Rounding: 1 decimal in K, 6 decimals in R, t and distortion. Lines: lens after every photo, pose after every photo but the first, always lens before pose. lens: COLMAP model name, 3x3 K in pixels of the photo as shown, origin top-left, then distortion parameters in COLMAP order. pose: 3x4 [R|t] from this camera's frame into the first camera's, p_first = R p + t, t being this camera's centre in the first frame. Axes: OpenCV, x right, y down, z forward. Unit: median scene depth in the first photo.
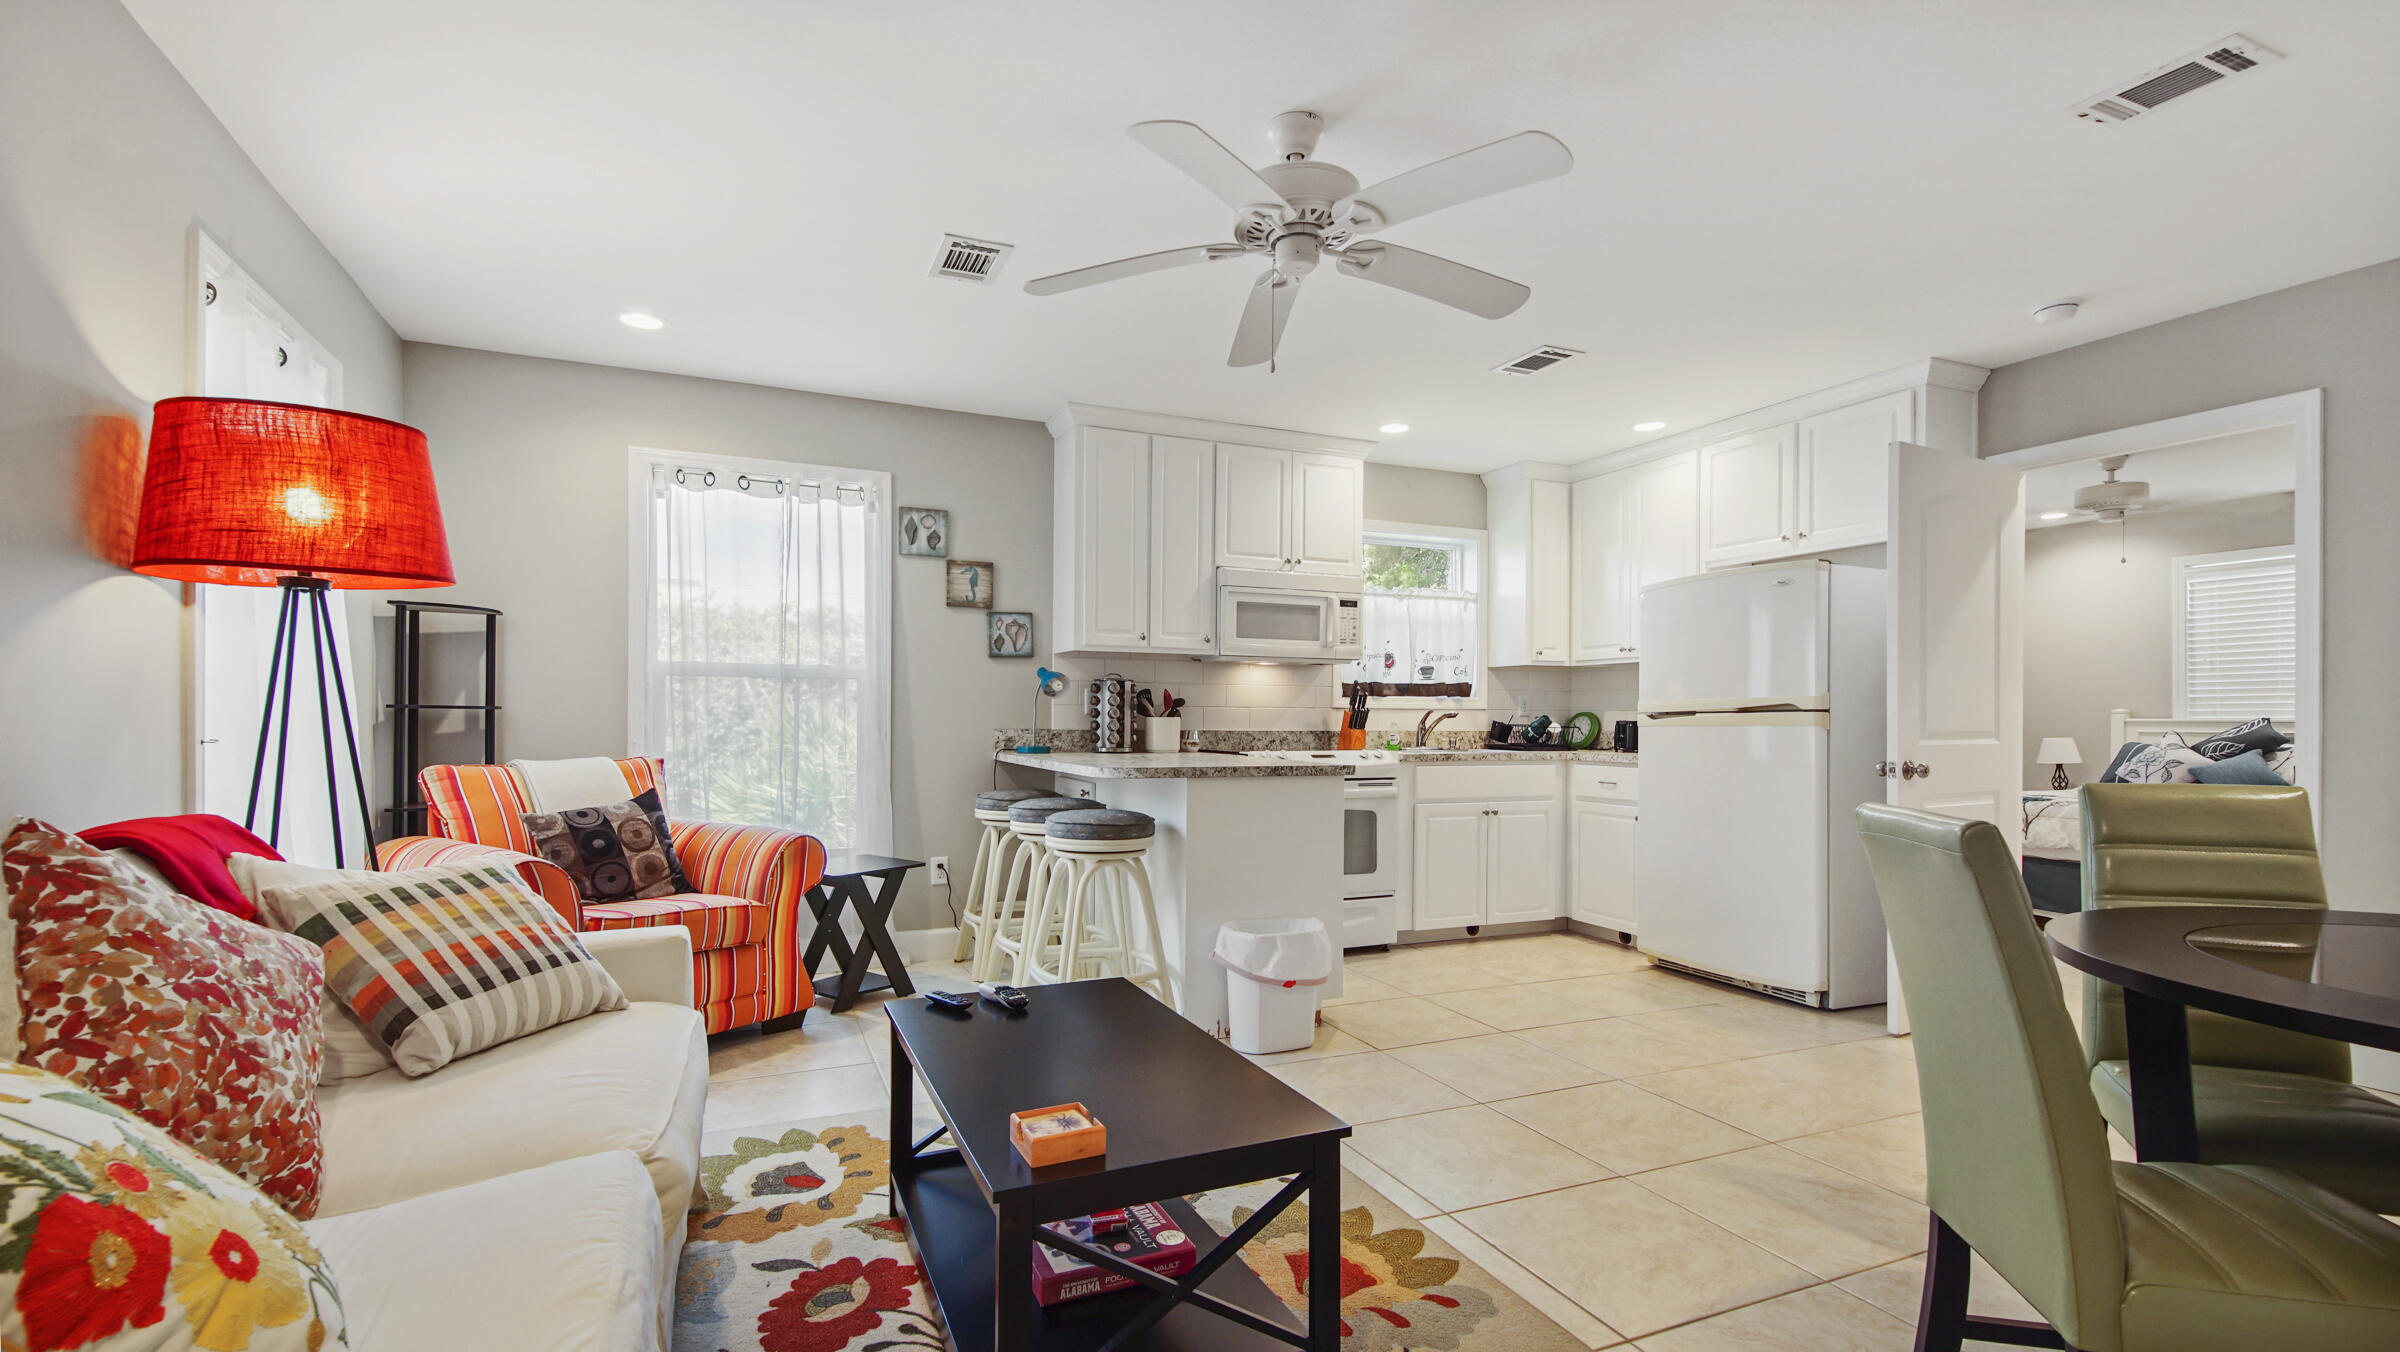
lens RADIAL K [[1111.6, 0, 1208.4], [0, 1111.6, 698.3], [0, 0, 1]] dist [0.011206, -0.006505]
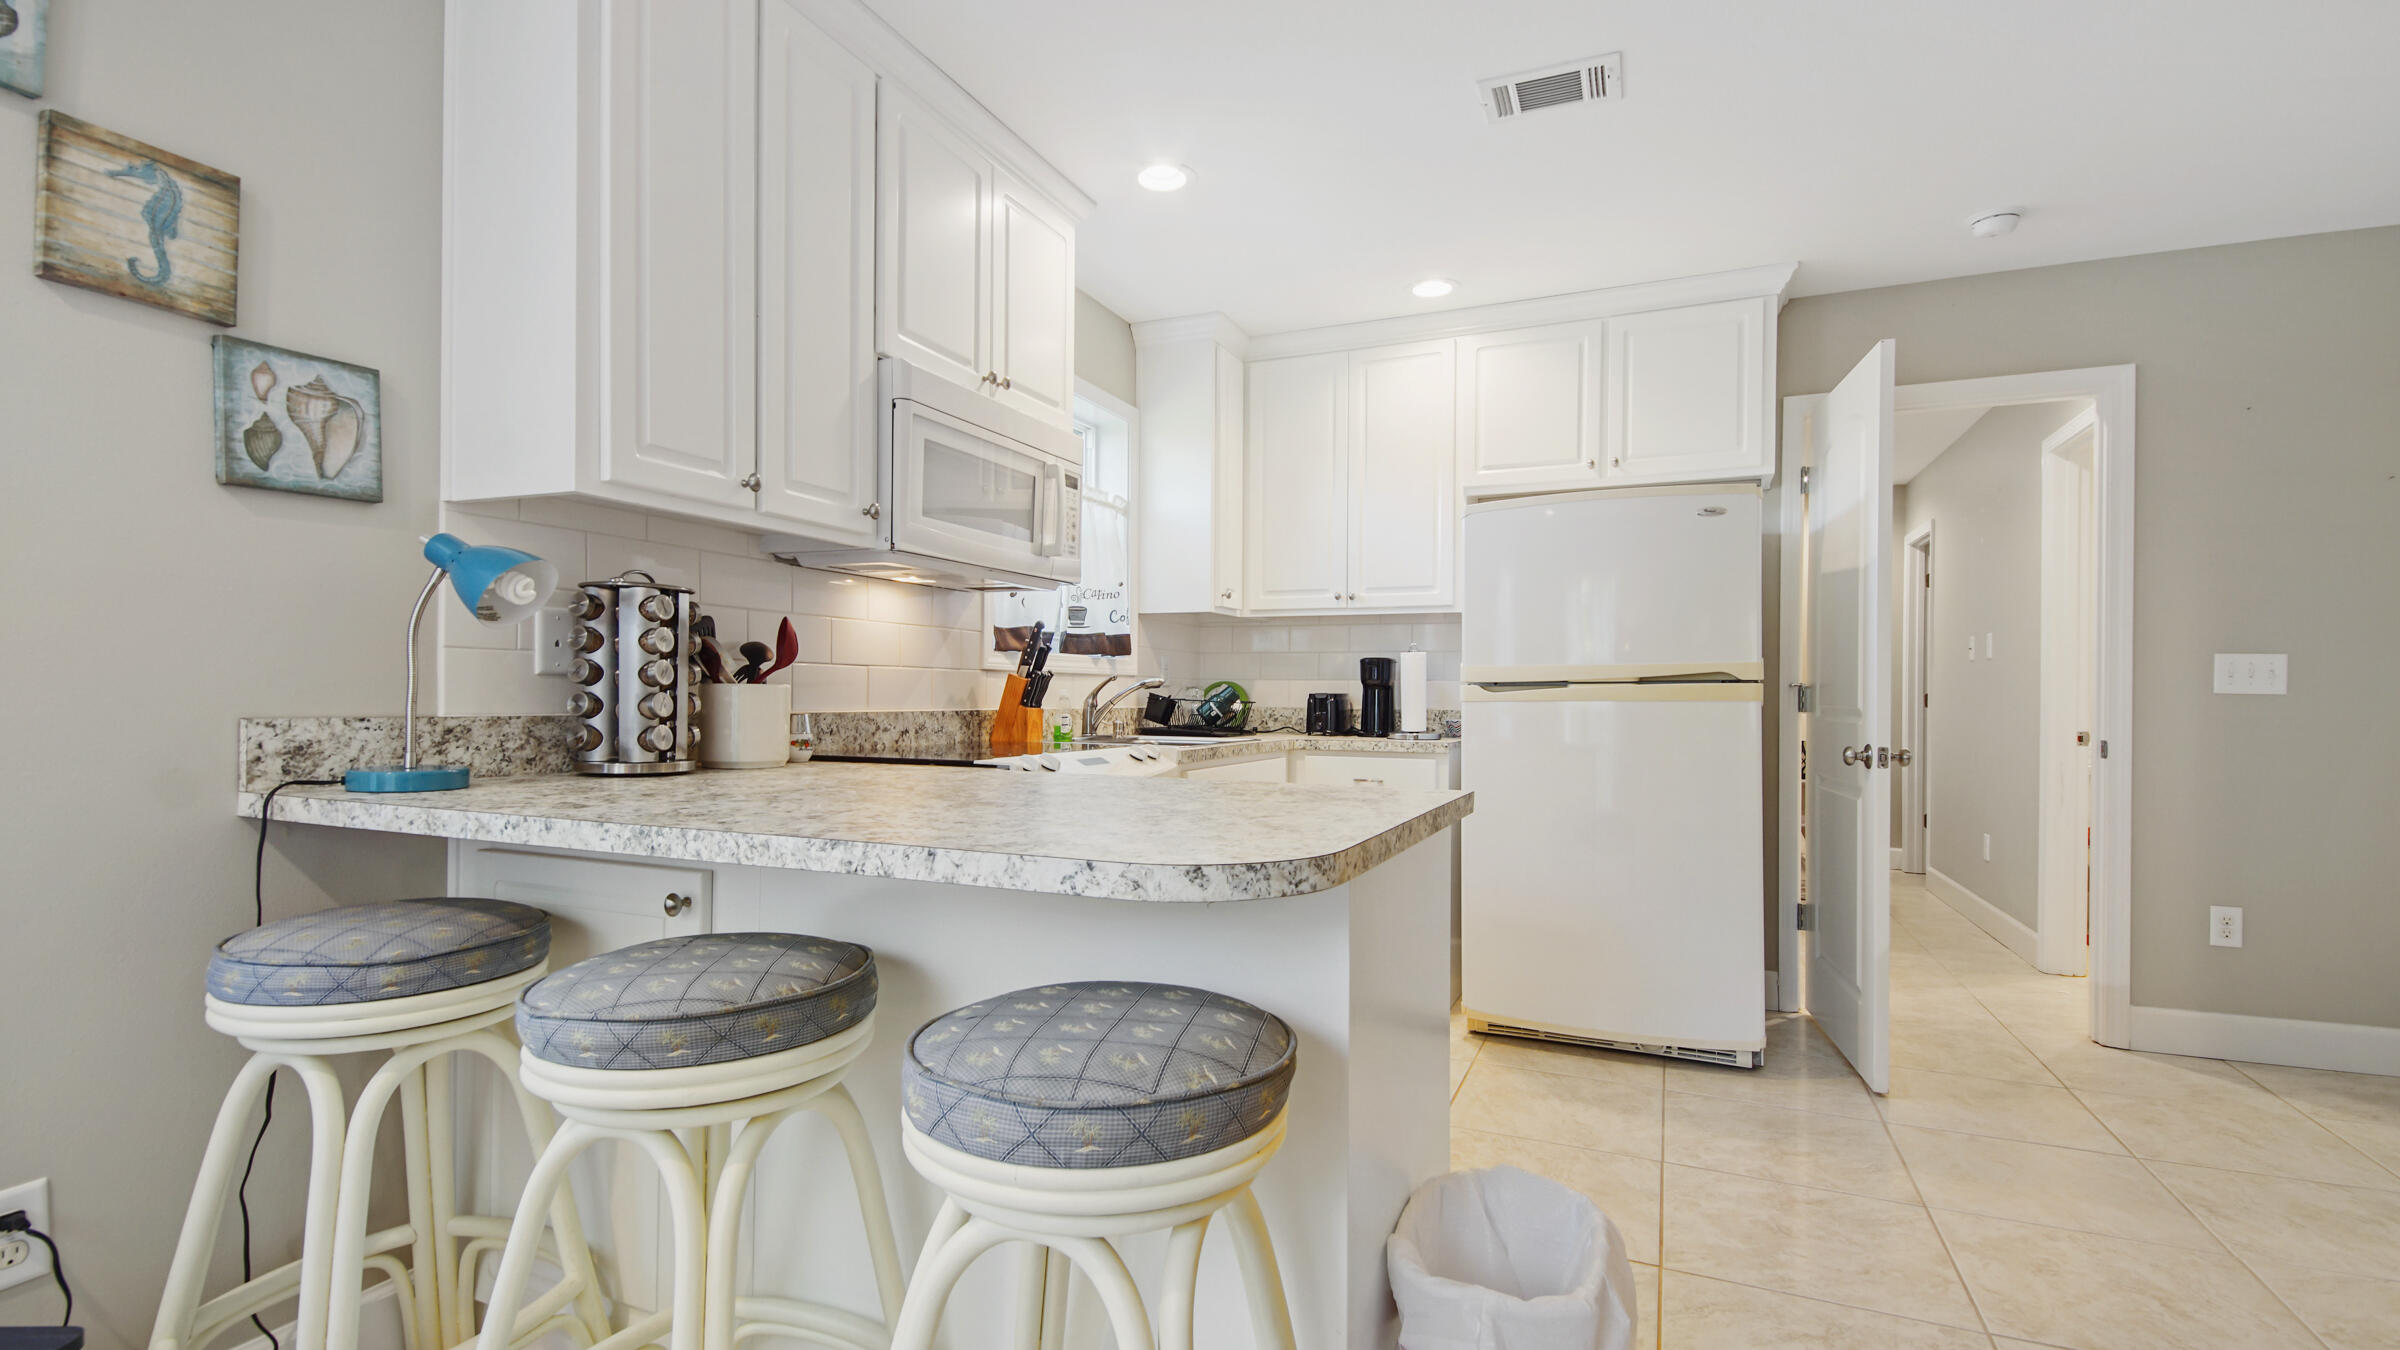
lens RADIAL K [[1111.6, 0, 1234.8], [0, 1111.6, 683.9], [0, 0, 1]] dist [0.011206, -0.006505]
pose [[0.733565, 0.007041, 0.679583, -0.198019], [-0.016246, 0.999842, 0.007178, 0.011148], [-0.679425, -0.016306, 0.733564, 0.574544]]
